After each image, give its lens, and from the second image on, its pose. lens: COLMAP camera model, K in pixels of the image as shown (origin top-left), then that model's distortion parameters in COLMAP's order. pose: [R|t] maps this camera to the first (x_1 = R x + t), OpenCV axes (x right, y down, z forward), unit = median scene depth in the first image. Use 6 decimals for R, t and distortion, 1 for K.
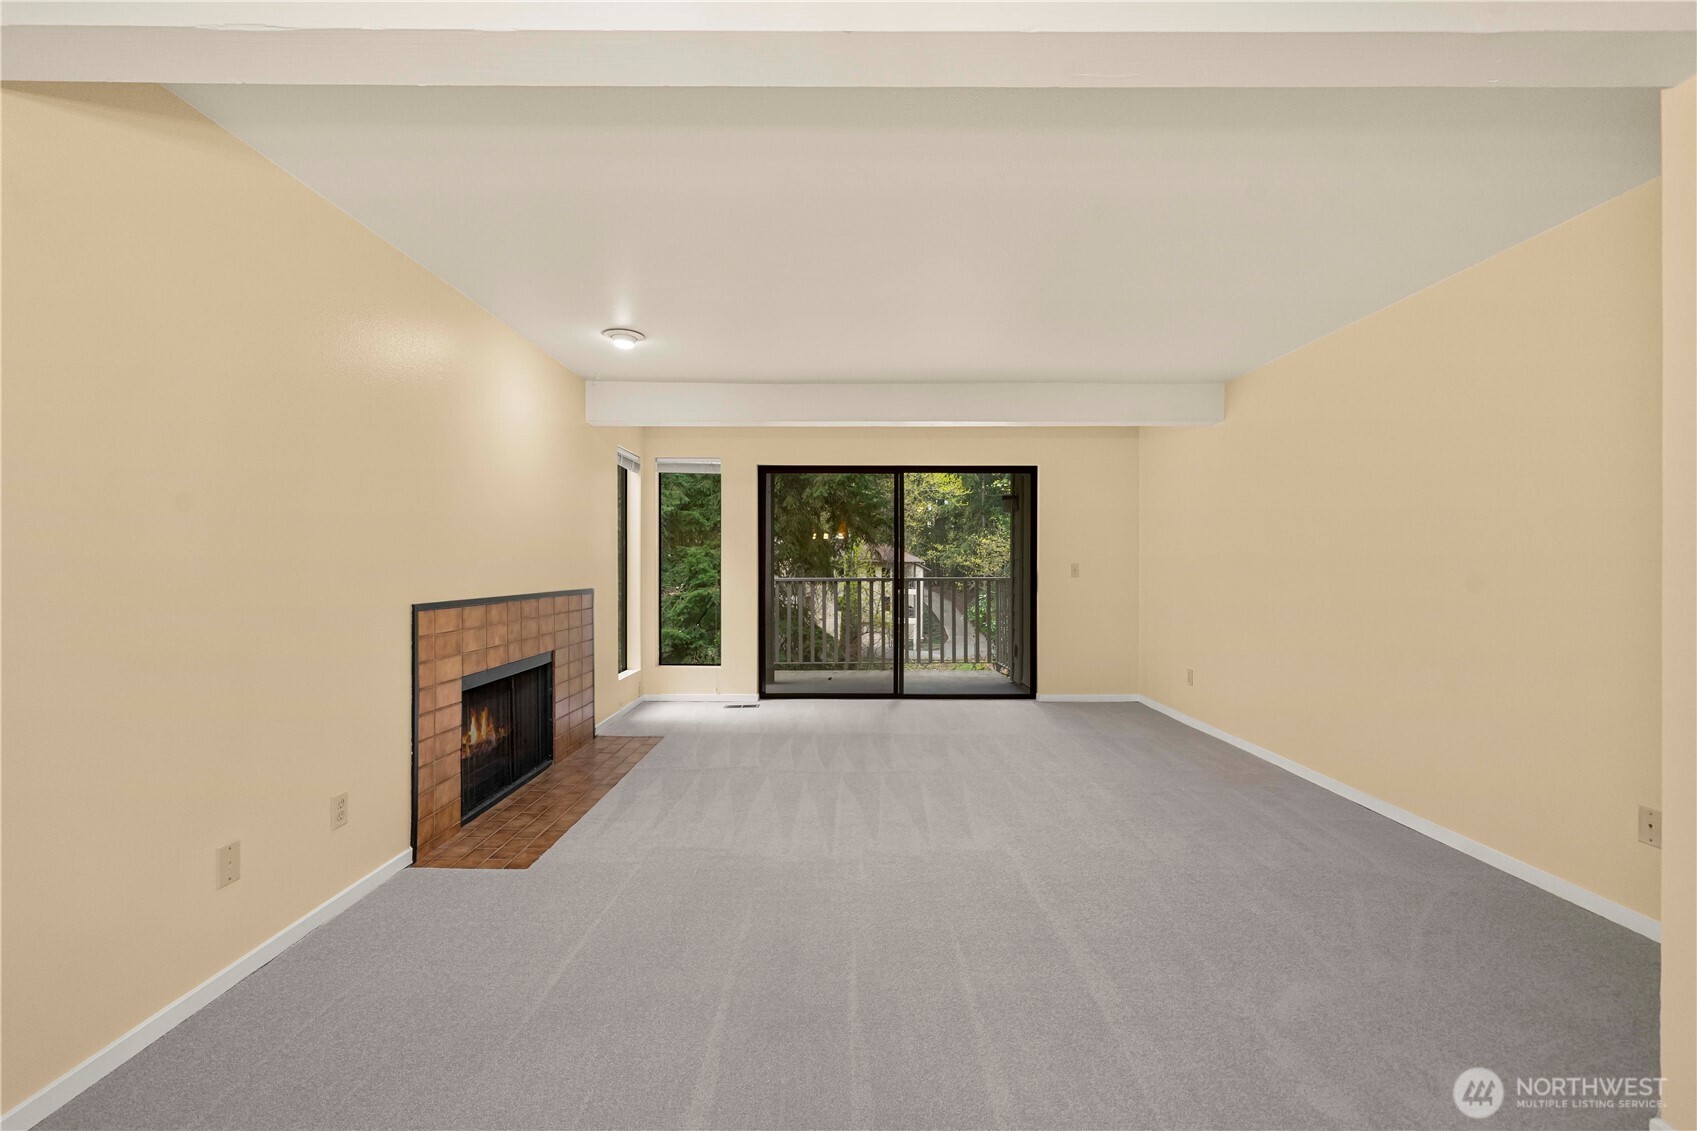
lens RADIAL K [[687.9, 0, 847.5], [0, 687.9, 572.5], [0, 0, 1]] dist [0.013901, 0.000202]
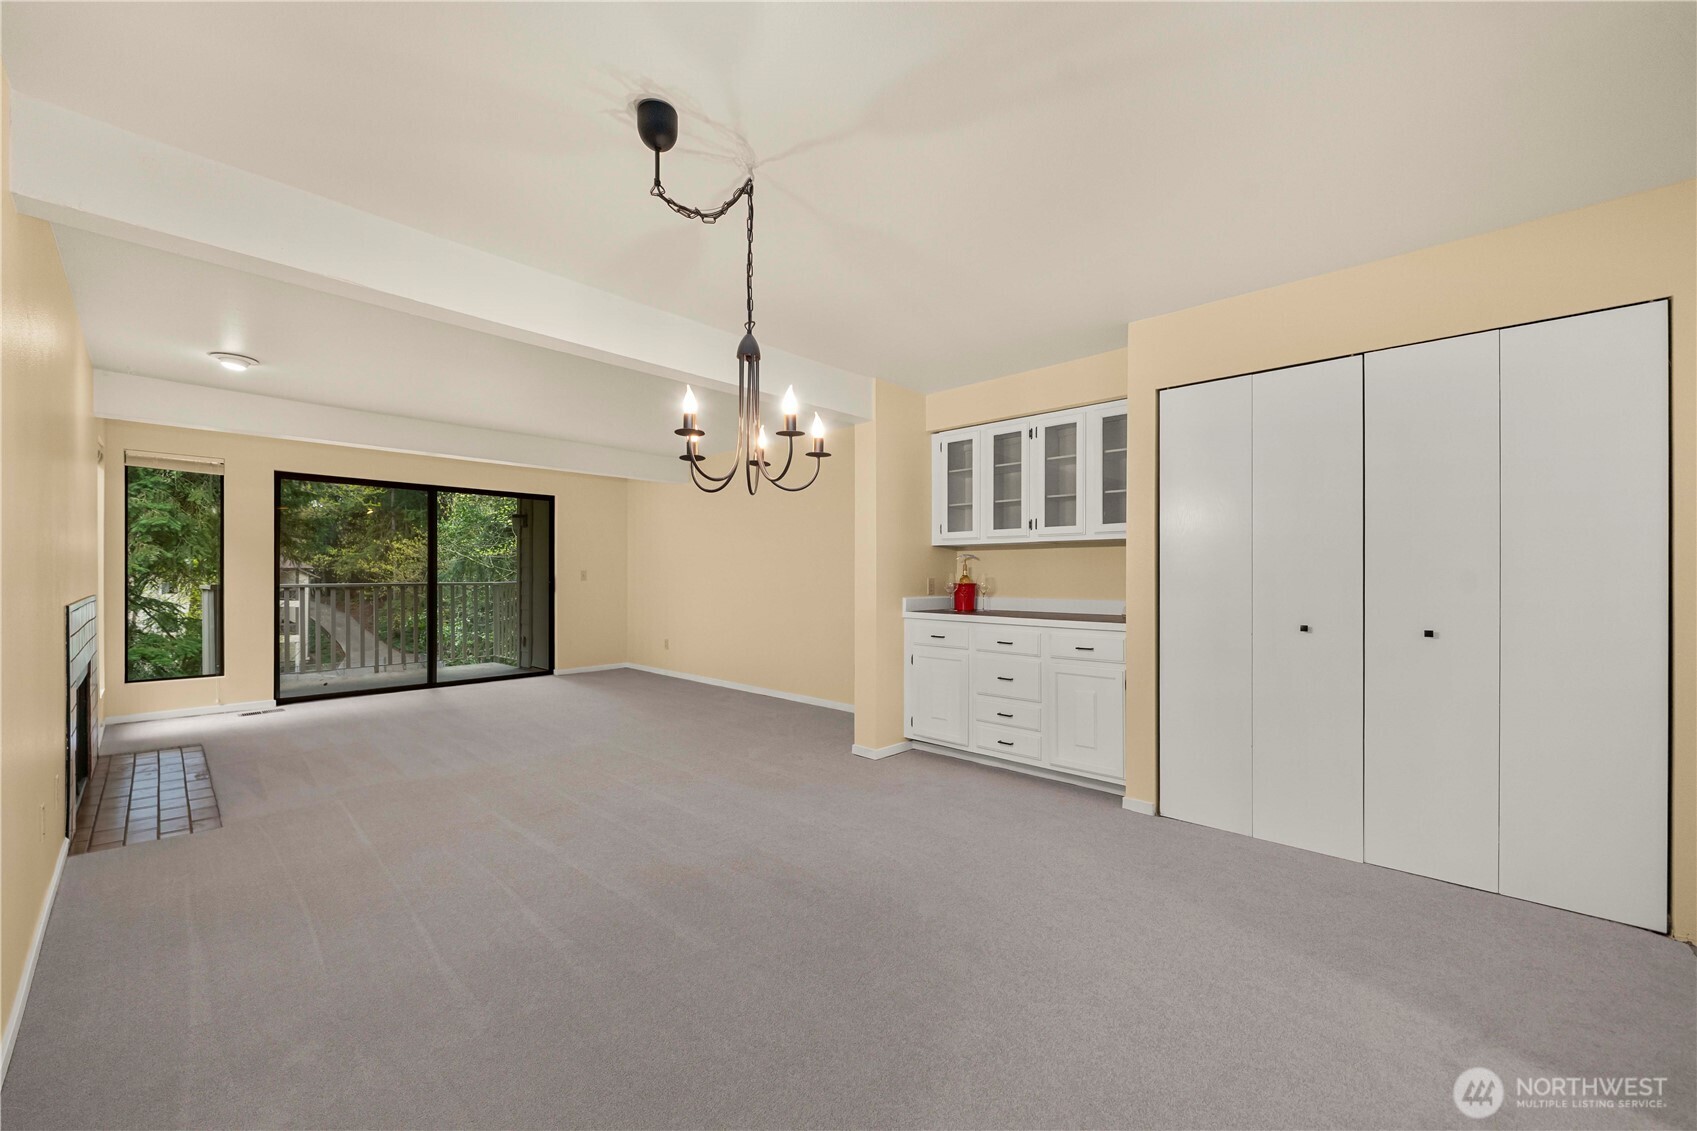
lens RADIAL K [[649.7, 0, 836.1], [0, 649.7, 575.6], [0, 0, 1]] dist [-0.000732, -0.000019]
pose [[0.689385, -0.001435, 0.724394, -0.410796], [0.005451, 0.999980, -0.003207, 0.006549], [-0.724374, 0.006159, 0.689379, -0.390733]]
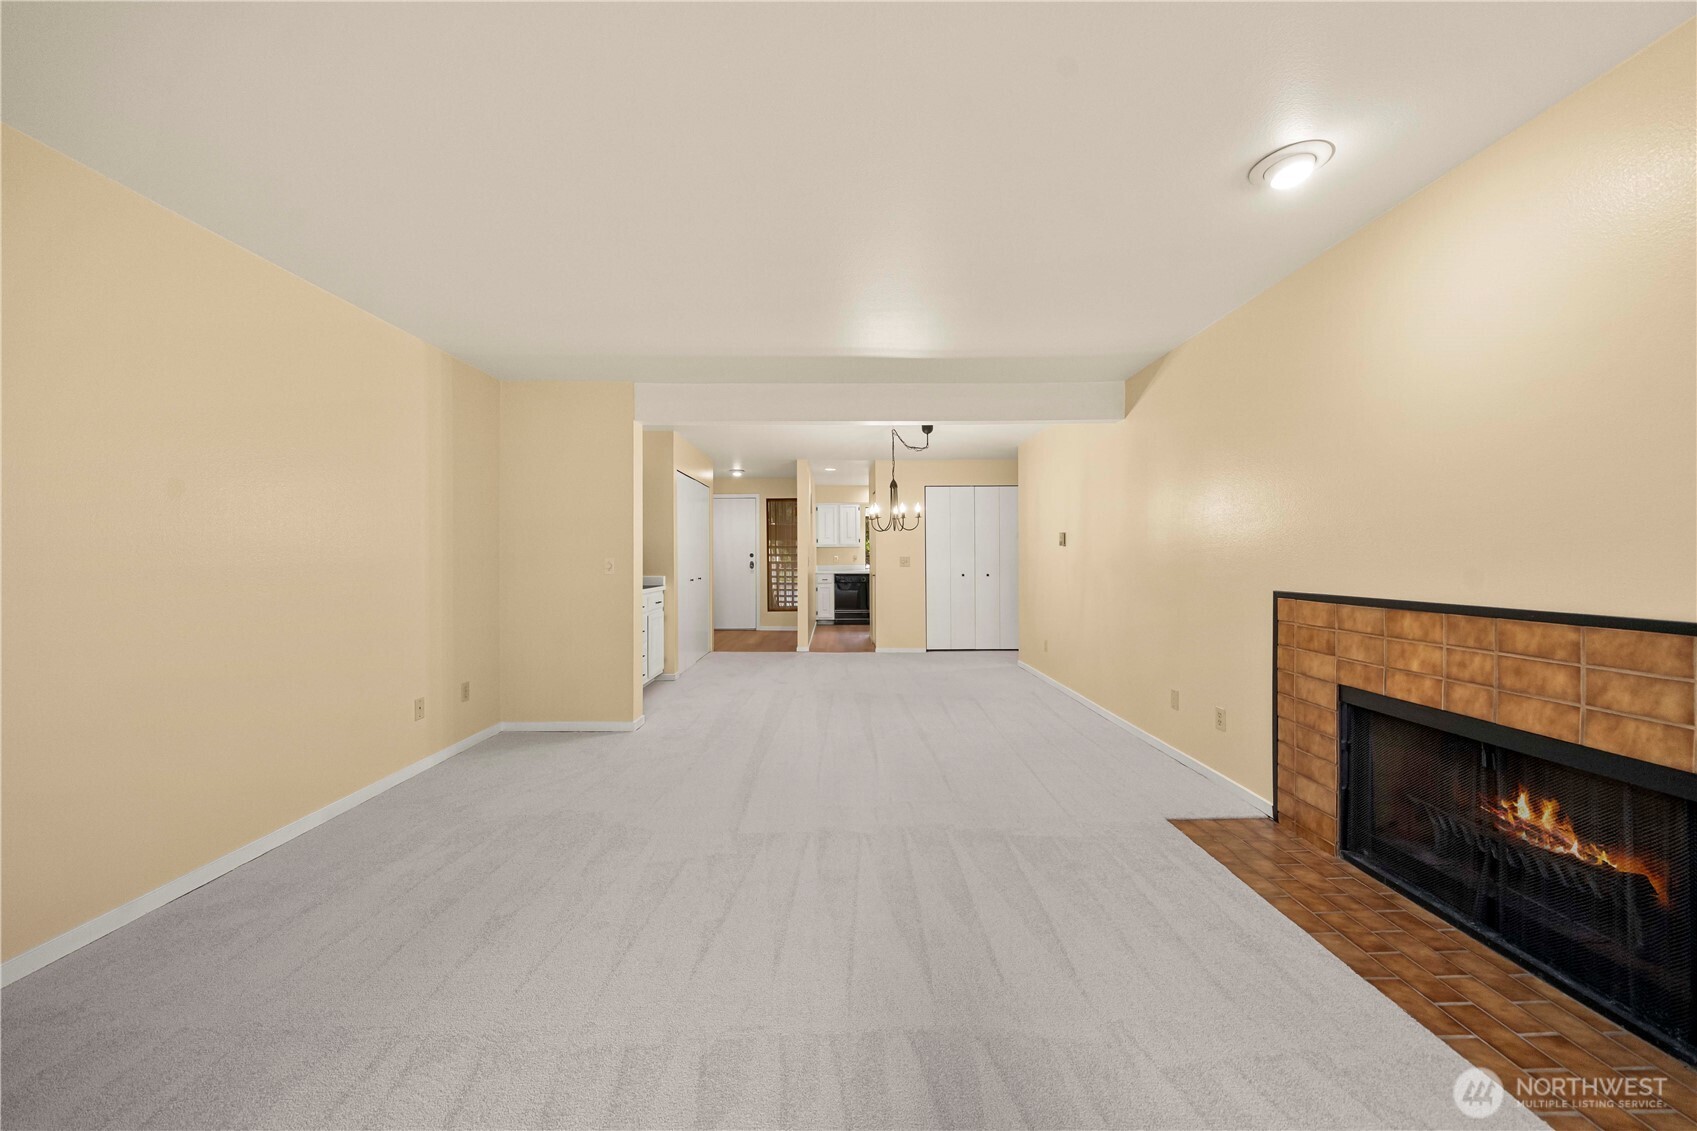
lens RADIAL K [[591.5, 0, 832.4], [0, 591.5, 549.1], [0, 0, 1]] dist [-0.012031, -0.000438]
pose [[-0.999761, 0.002412, 0.021737, 0.050477], [0.002257, 0.999972, -0.007120, -0.011533], [-0.021754, -0.007070, -0.999738, 1.436050]]
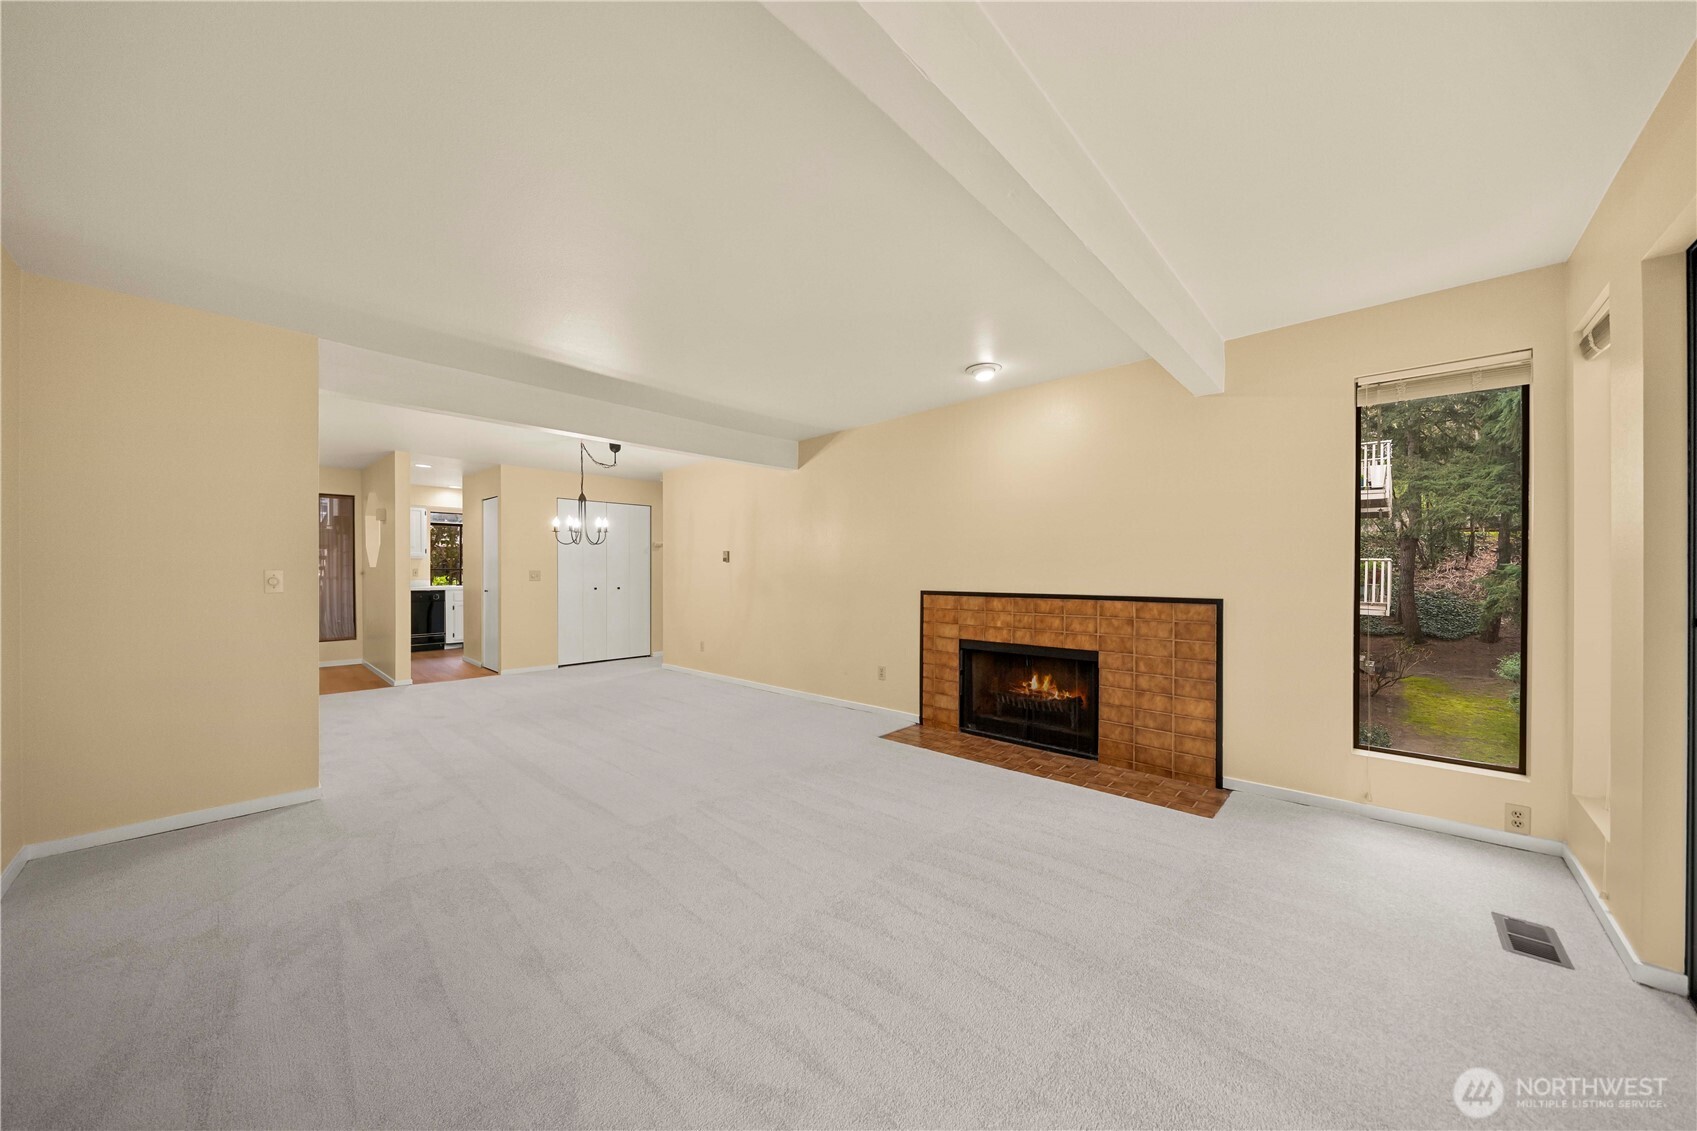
lens RADIAL K [[591.5, 0, 836.1], [0, 591.5, 567.5], [0, 0, 1]] dist [-0.012031, -0.000438]
pose [[-0.696565, -0.004401, -0.717480, 0.524352], [-0.004442, 0.999988, -0.001821, -0.009960], [0.717480, 0.001919, -0.696577, 1.441374]]
